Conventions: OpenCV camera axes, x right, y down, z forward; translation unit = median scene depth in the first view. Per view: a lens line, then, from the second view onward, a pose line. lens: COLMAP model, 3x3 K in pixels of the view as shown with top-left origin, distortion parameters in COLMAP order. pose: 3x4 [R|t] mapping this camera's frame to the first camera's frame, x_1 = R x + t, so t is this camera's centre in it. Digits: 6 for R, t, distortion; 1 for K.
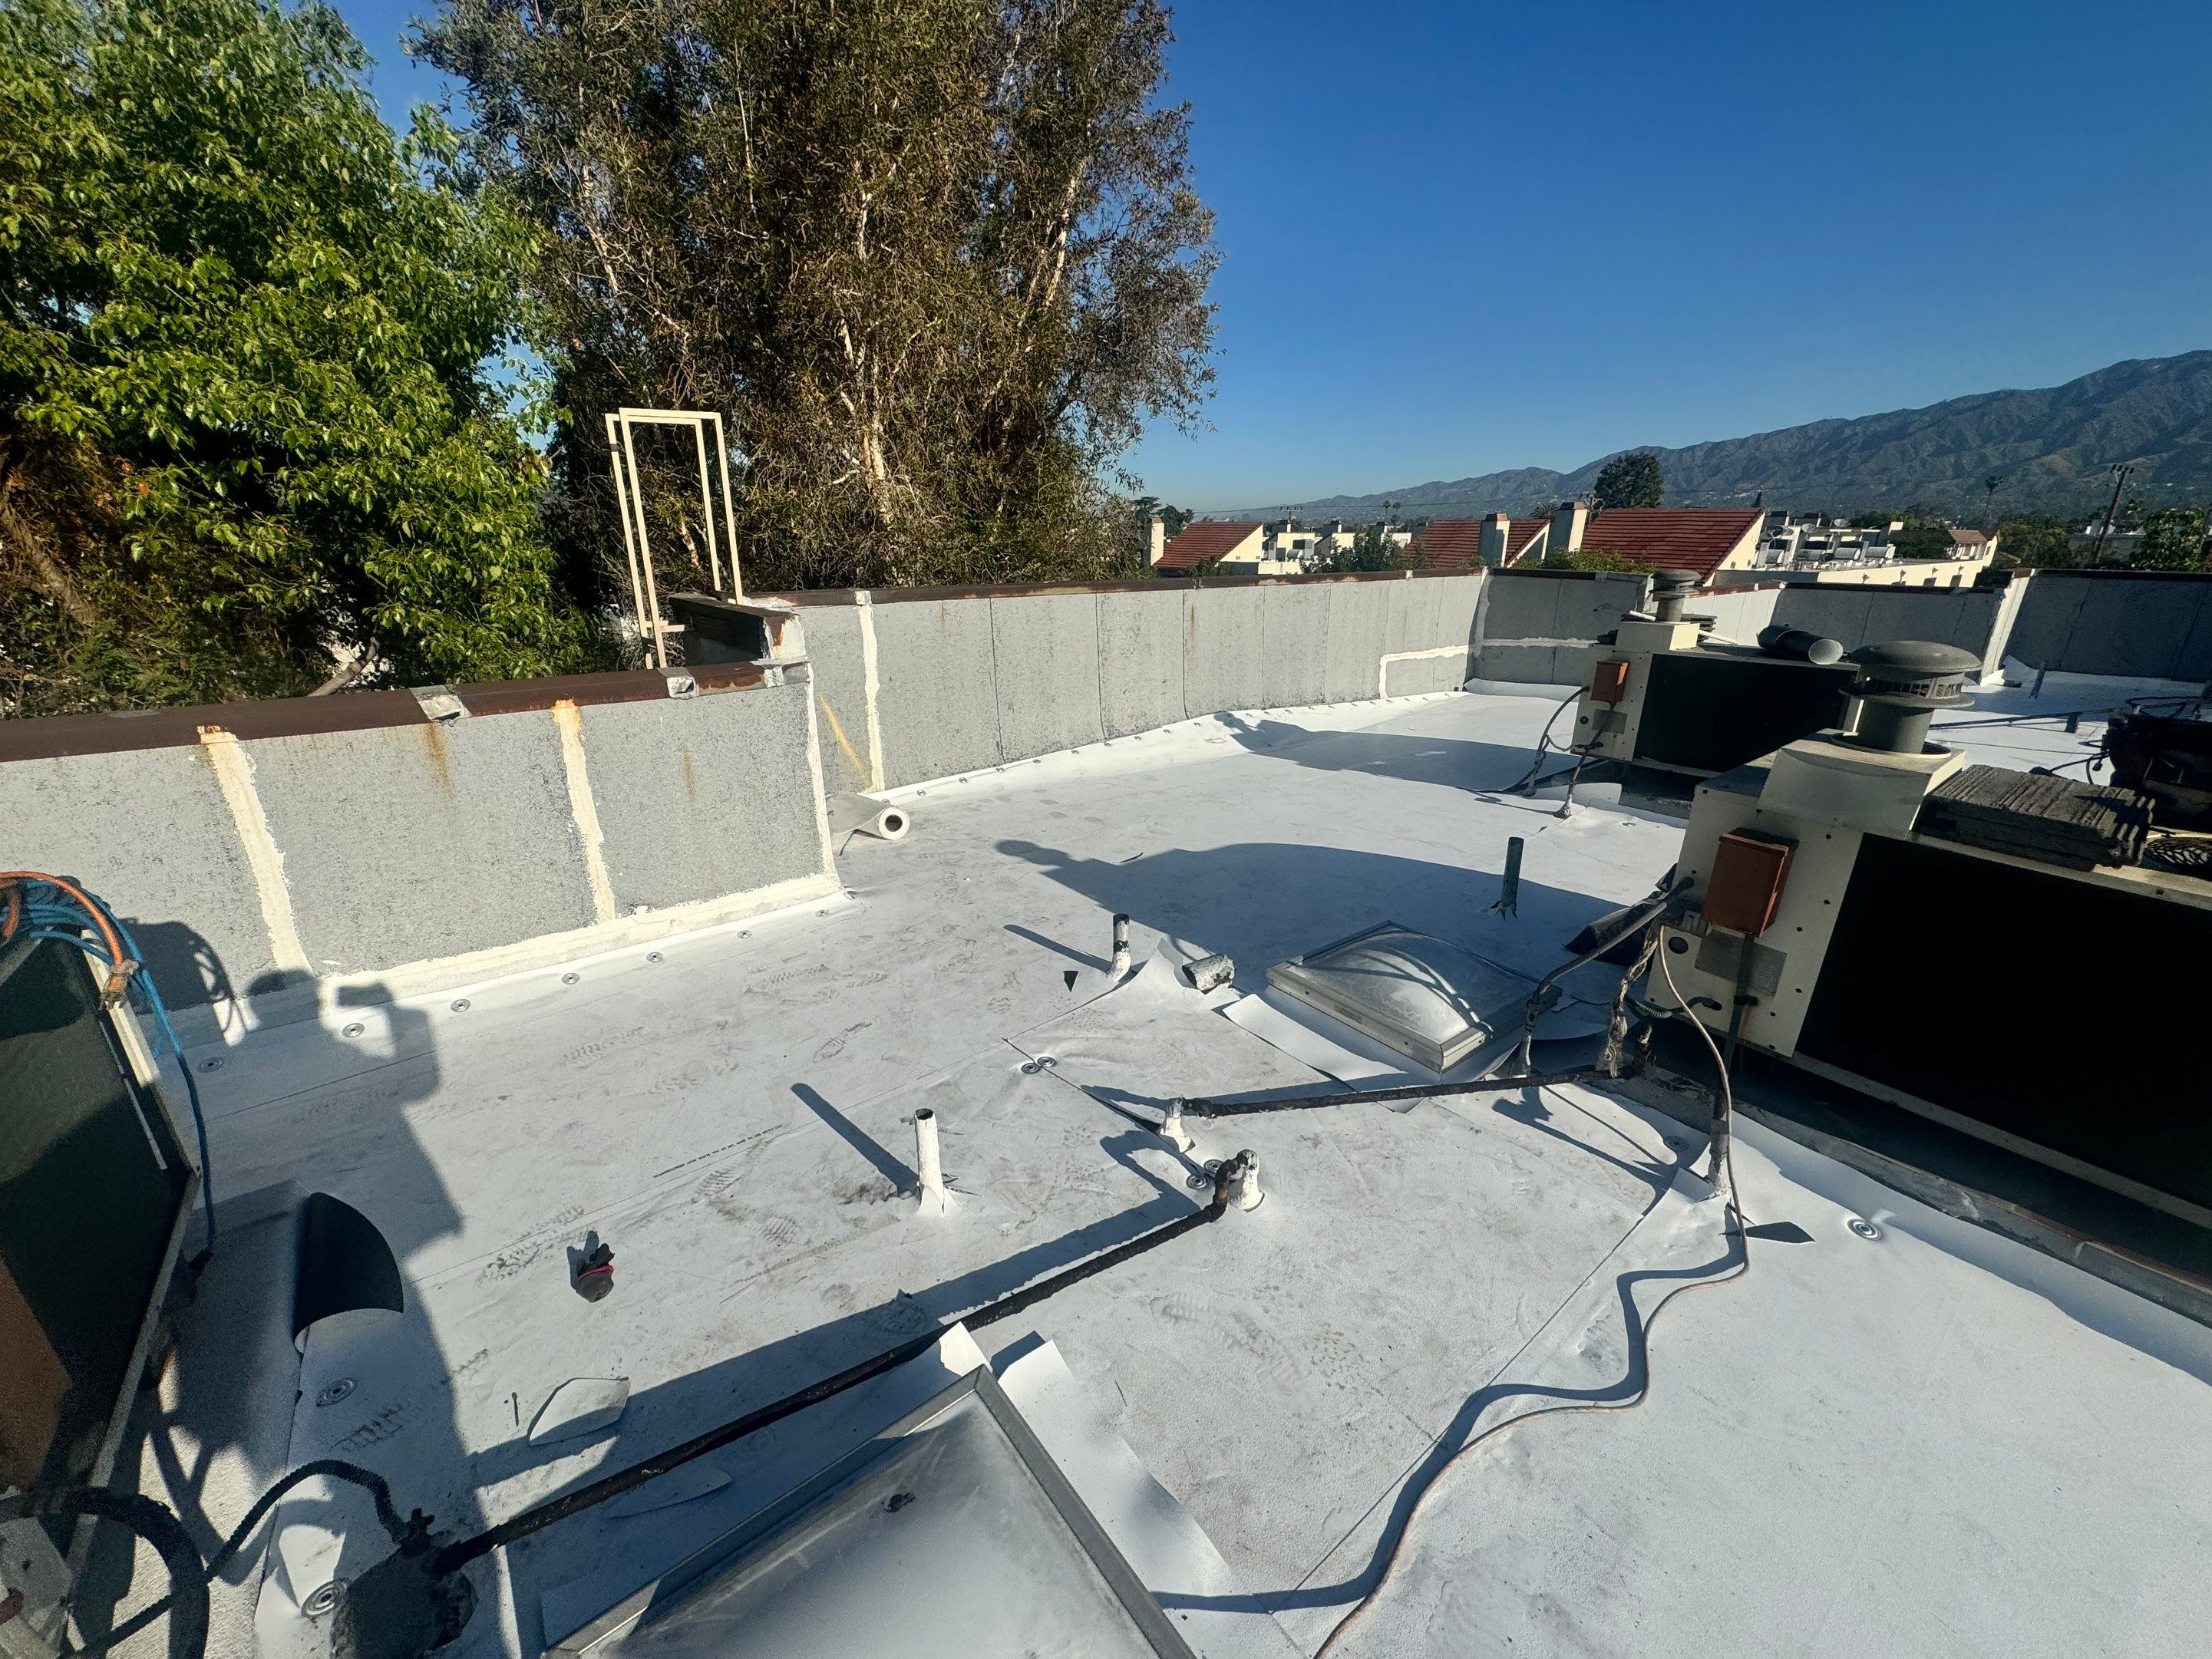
lens RADIAL K [[884.9, 0, 1103.9], [0, 884.9, 827.7], [0, 0, 1]] dist [0.000805, 0.000449]
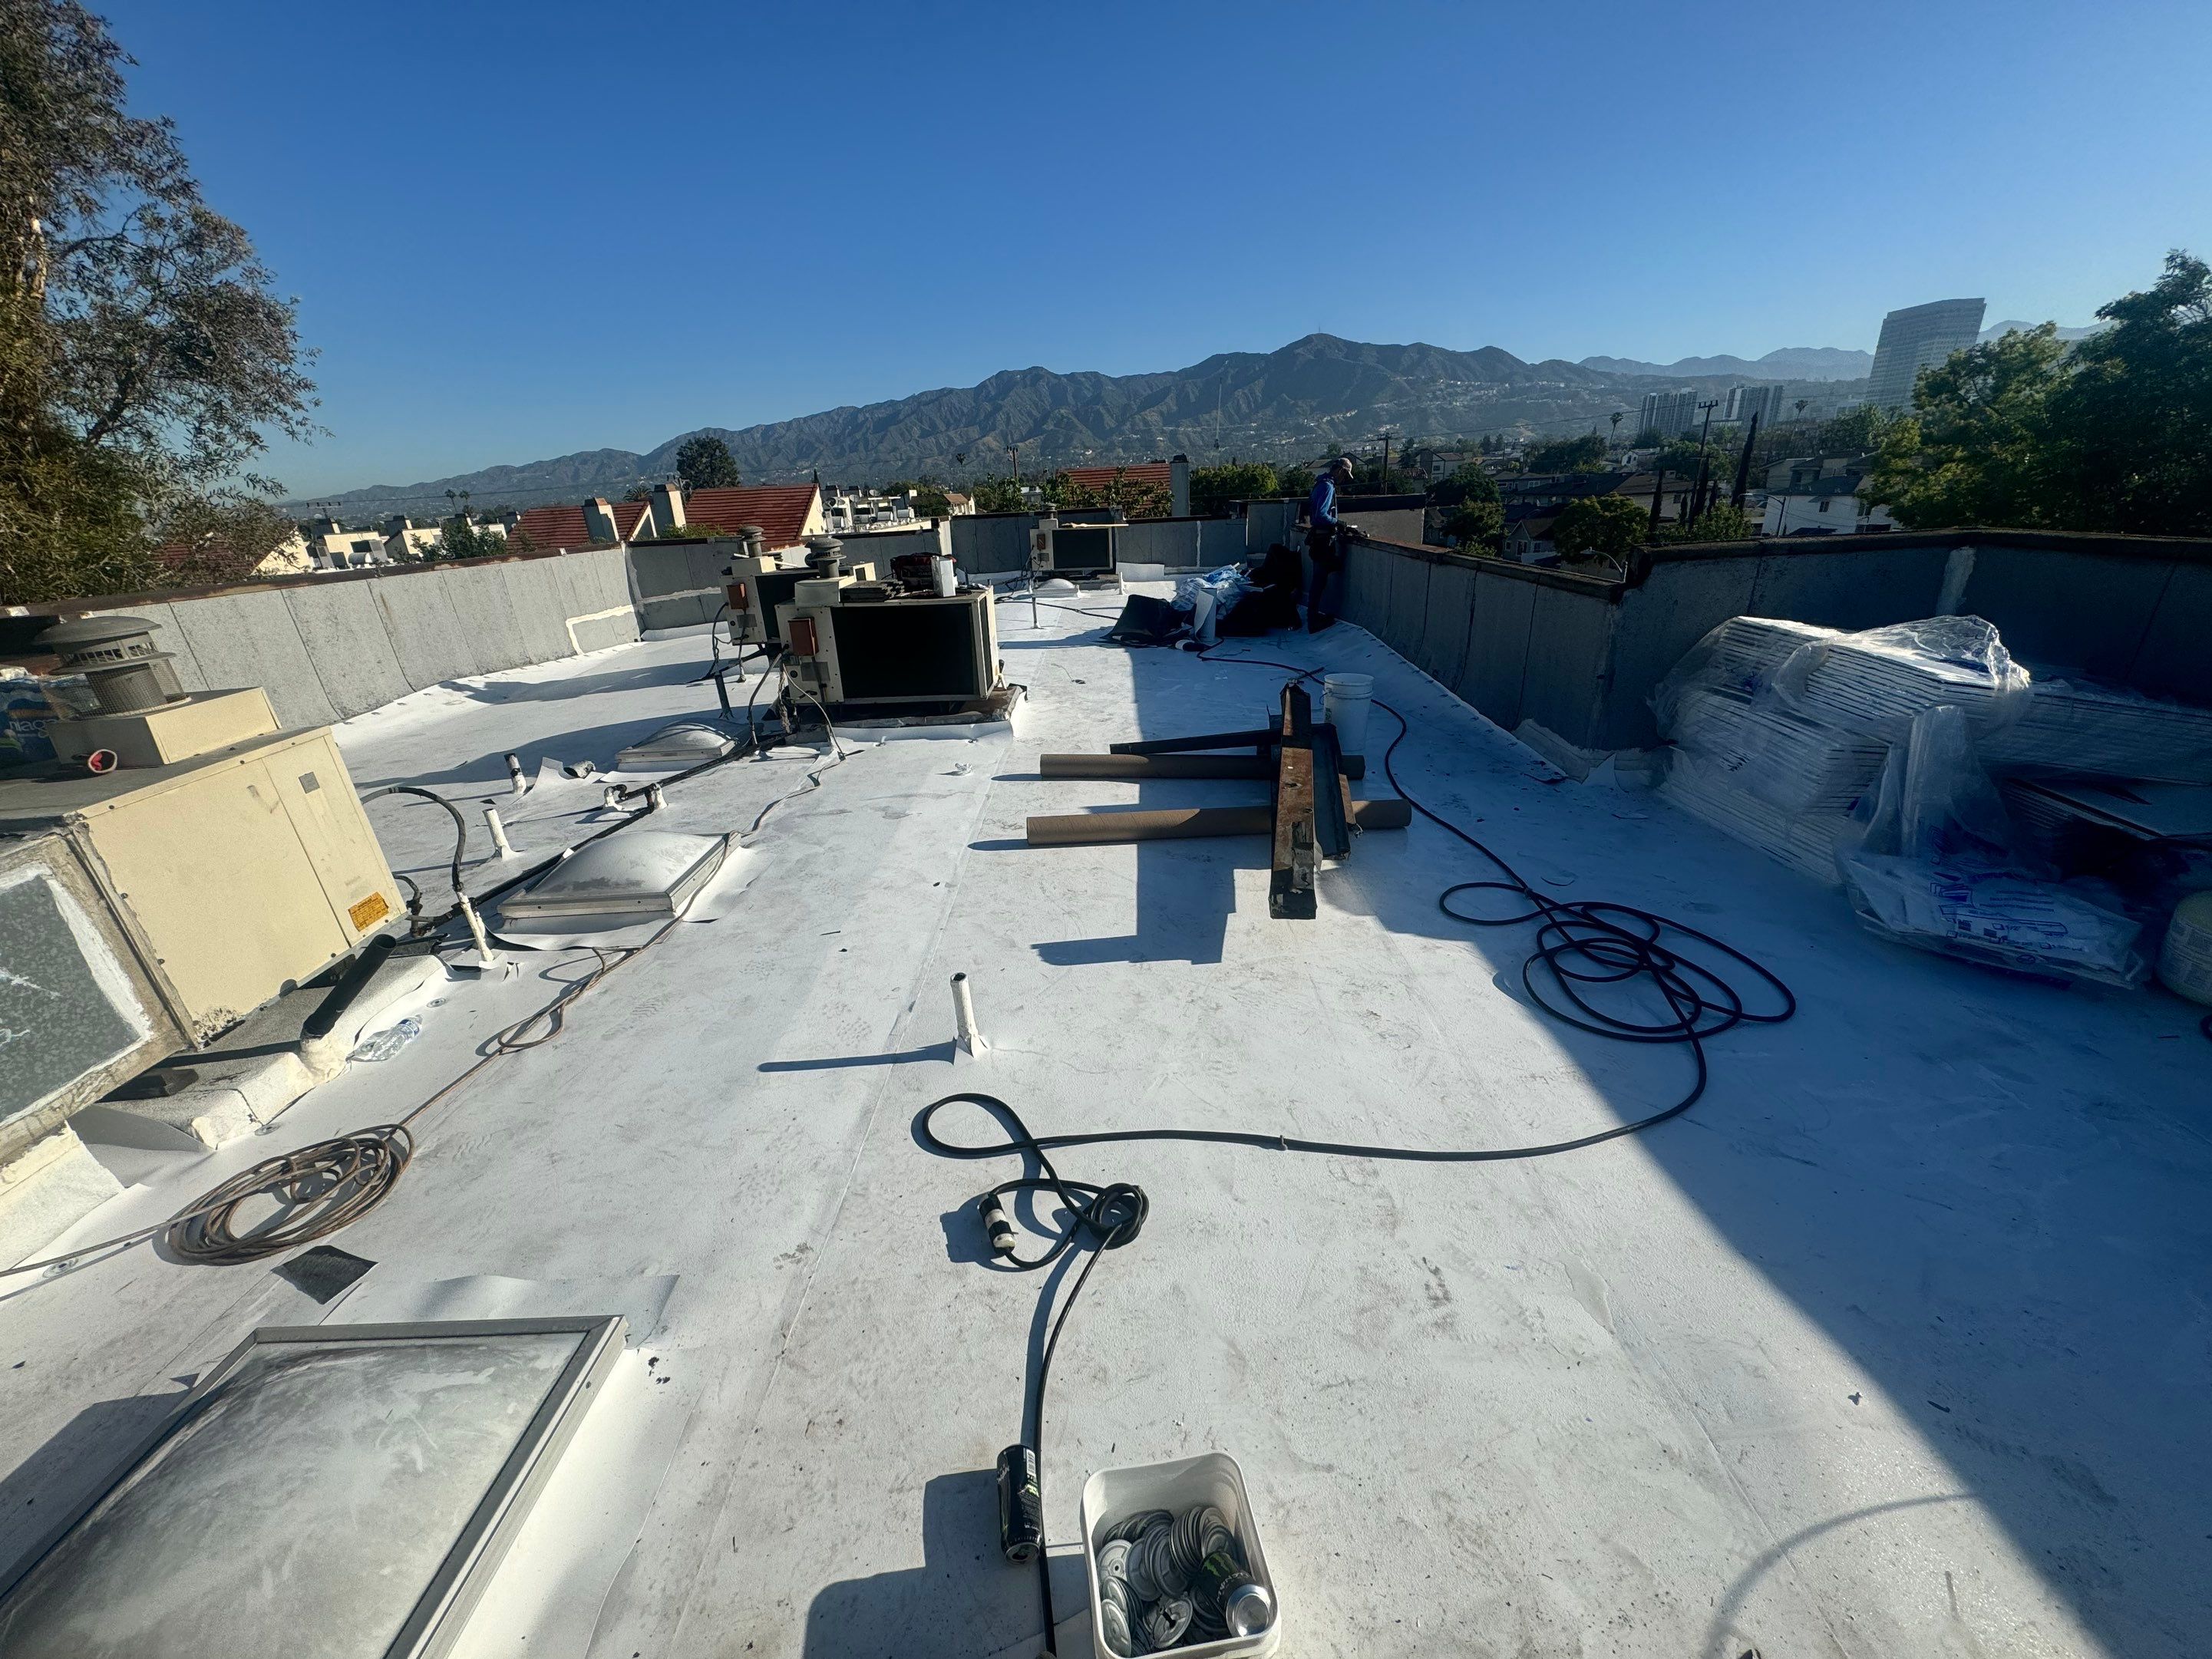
lens RADIAL K [[884.9, 0, 1103.9], [0, 884.9, 827.7], [0, 0, 1]] dist [0.000805, 0.000449]
pose [[0.623054, -0.315358, 0.715788, -0.173528], [0.302433, 0.941076, 0.151363, 0.106091], [-0.721345, 0.122171, 0.681716, -0.305052]]
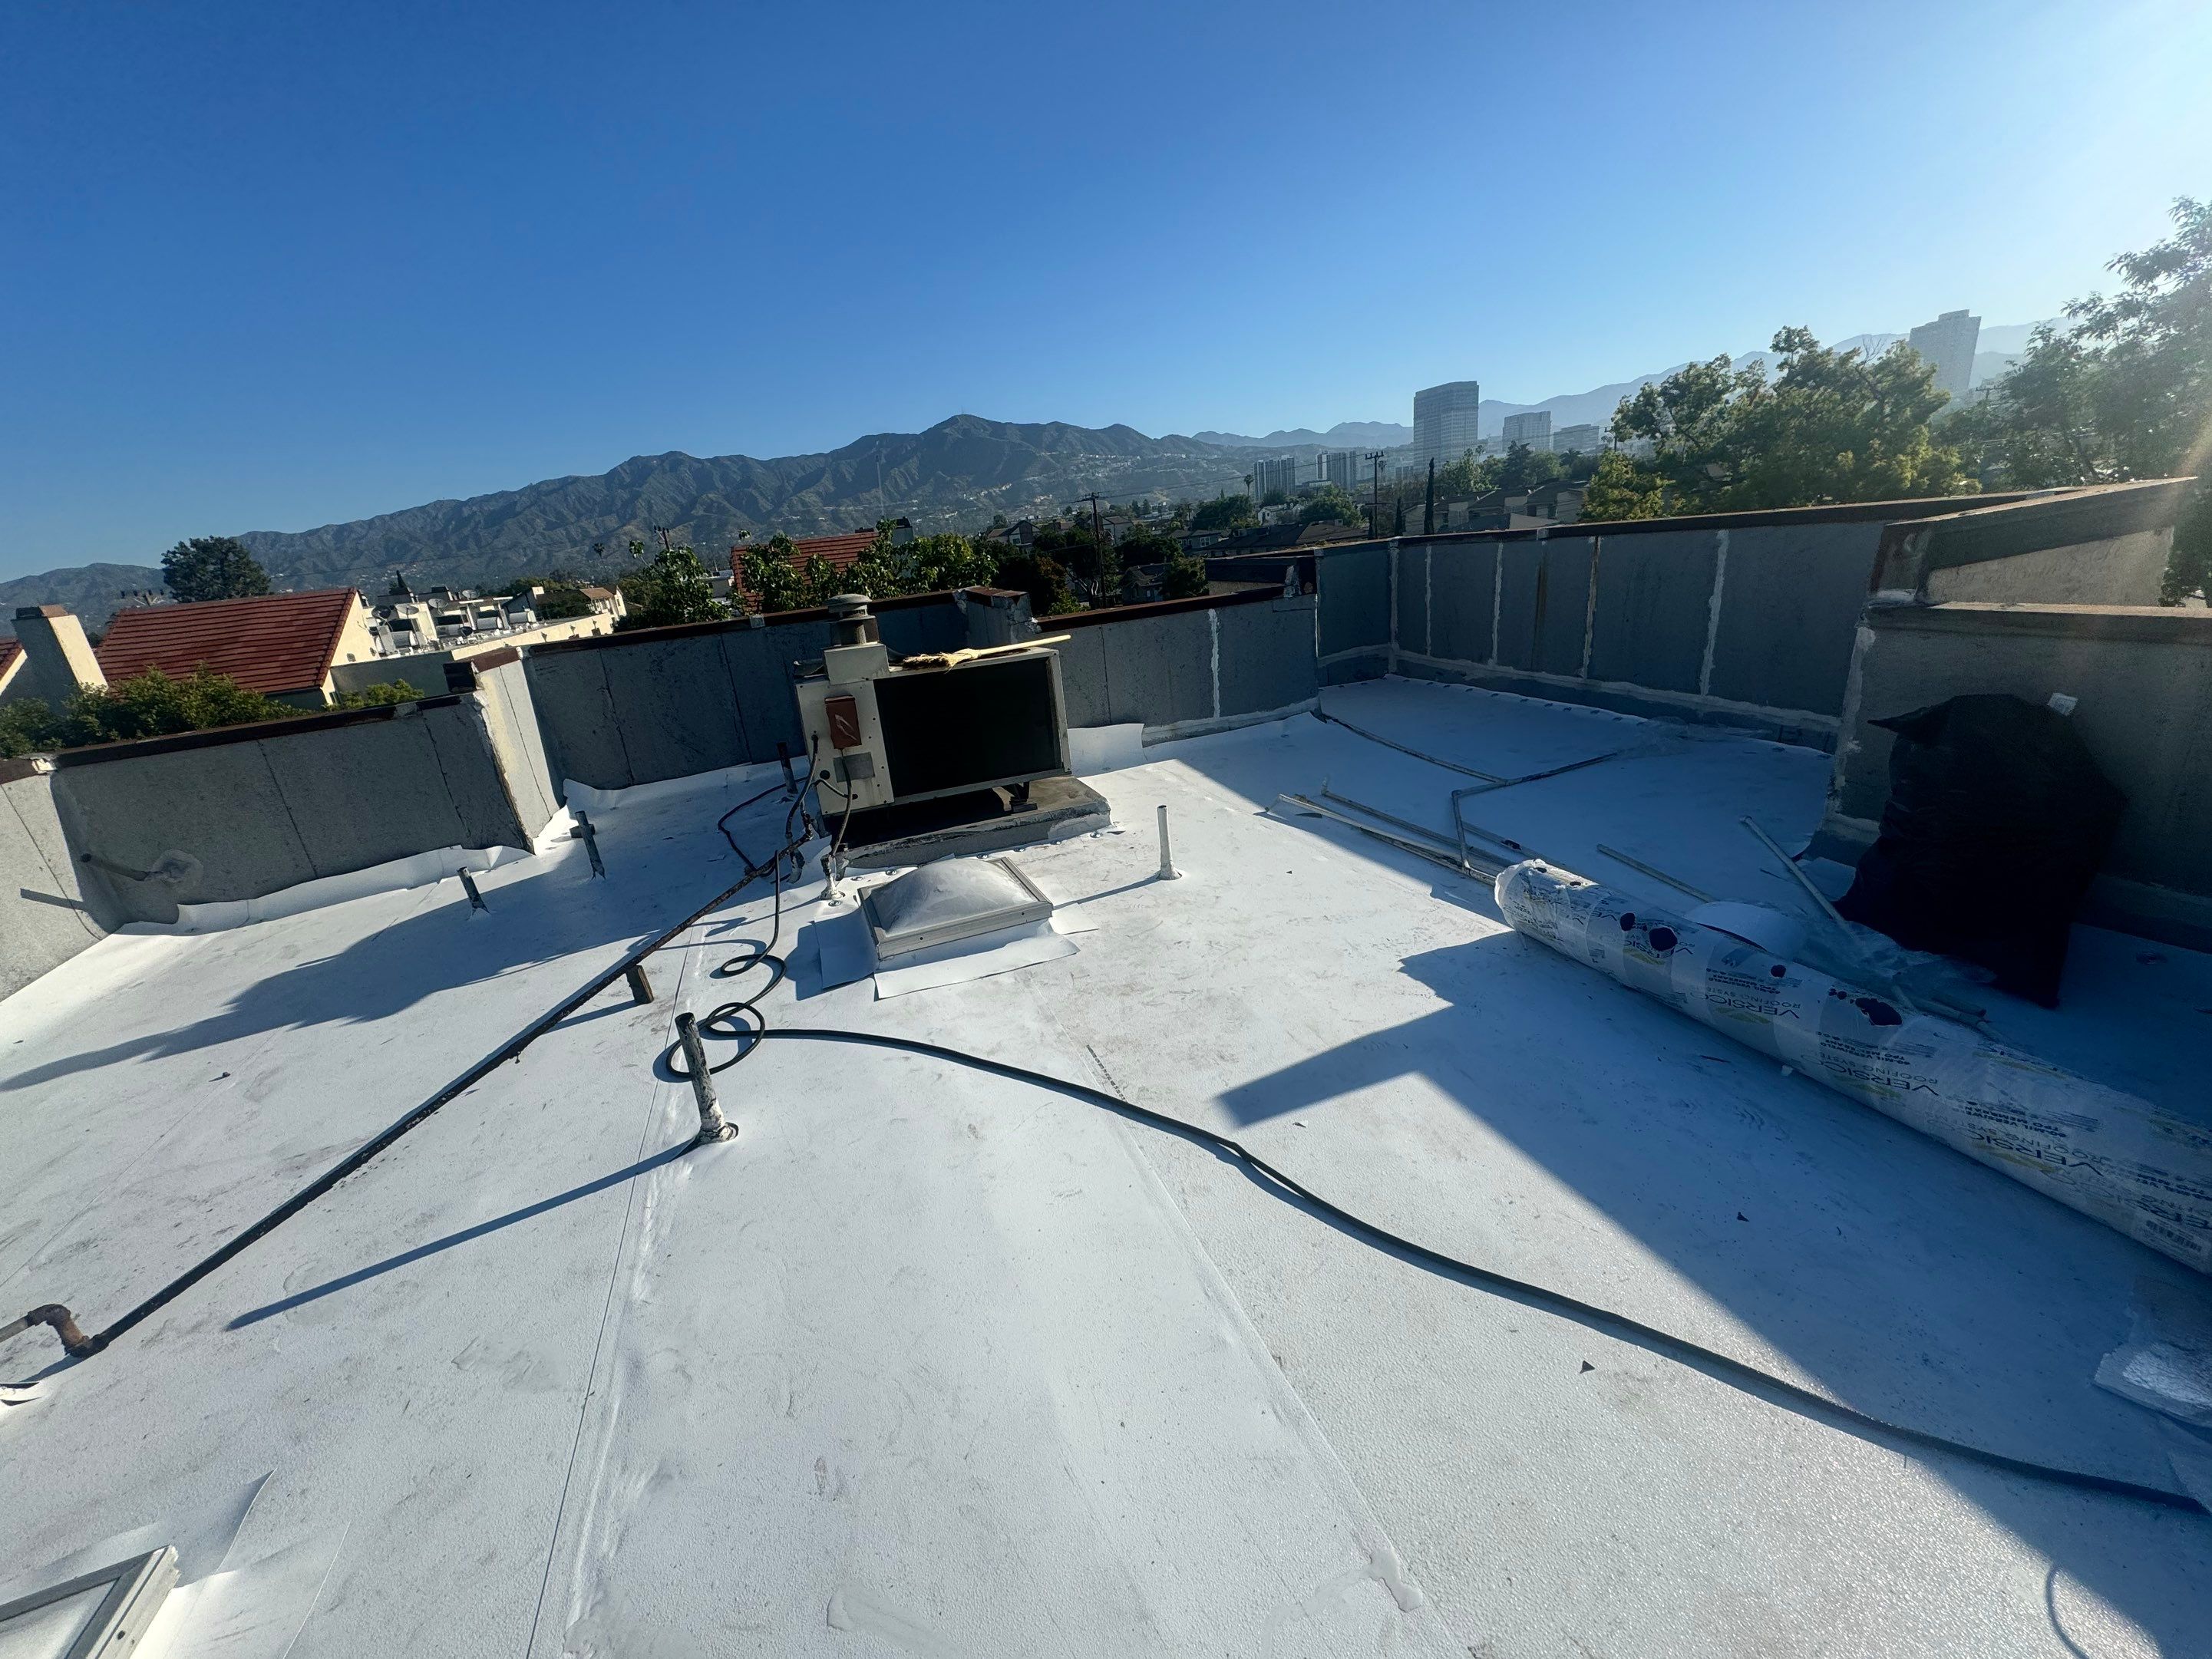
lens RADIAL K [[884.9, 0, 1103.9], [0, 884.9, 827.7], [0, 0, 1]] dist [0.000805, 0.000449]
pose [[0.315895, -0.337331, 0.886802, 0.605435], [0.405650, 0.892948, 0.195169, -0.138997], [-0.857705, 0.298079, 0.418916, 0.441980]]
